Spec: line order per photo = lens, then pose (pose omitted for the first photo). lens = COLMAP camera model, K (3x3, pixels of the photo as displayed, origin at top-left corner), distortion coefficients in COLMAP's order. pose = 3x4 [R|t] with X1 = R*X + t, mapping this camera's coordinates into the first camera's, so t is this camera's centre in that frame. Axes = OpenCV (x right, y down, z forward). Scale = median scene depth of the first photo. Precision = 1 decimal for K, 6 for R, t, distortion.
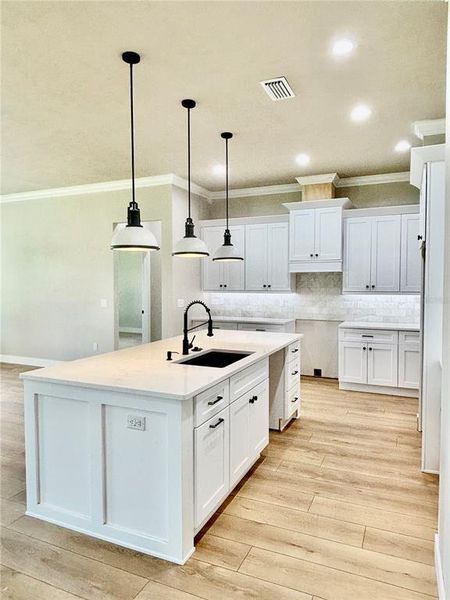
lens RADIAL K [[395.3, 0, 225.0], [0, 395.3, 300.0], [0, 0, 1]] dist [-0.001745, -0.000300]
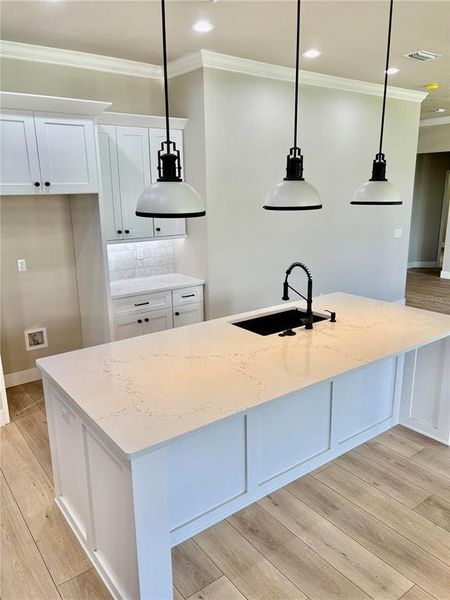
lens RADIAL K [[455.3, 0, 224.8], [0, 455.3, 303.3], [0, 0, 1]] dist [0.010006, 0.001528]
pose [[-0.875731, -0.104627, 0.471325, -0.318083], [0.037669, 0.958453, 0.282752, -0.155760], [-0.481327, 0.265370, -0.835406, 1.518877]]
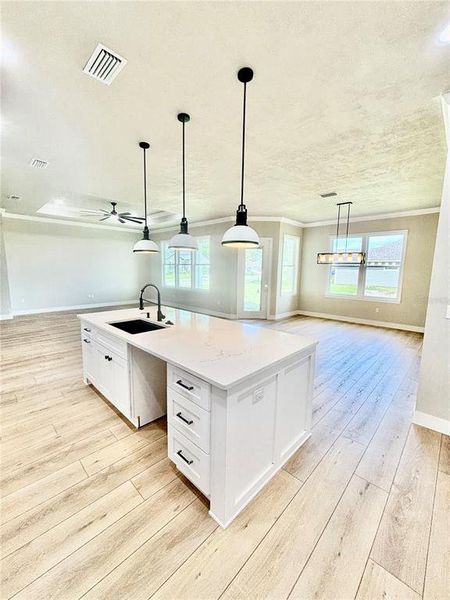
lens RADIAL K [[242.8, 0, 225.0], [0, 242.8, 300.0], [0, 0, 1]] dist [-0.000366, 0.003368]
pose [[-0.338320, 0.118619, -0.933525, 0.517103], [-0.056258, 0.987700, 0.145891, -0.065367], [0.939348, 0.101876, -0.327485, 1.219697]]
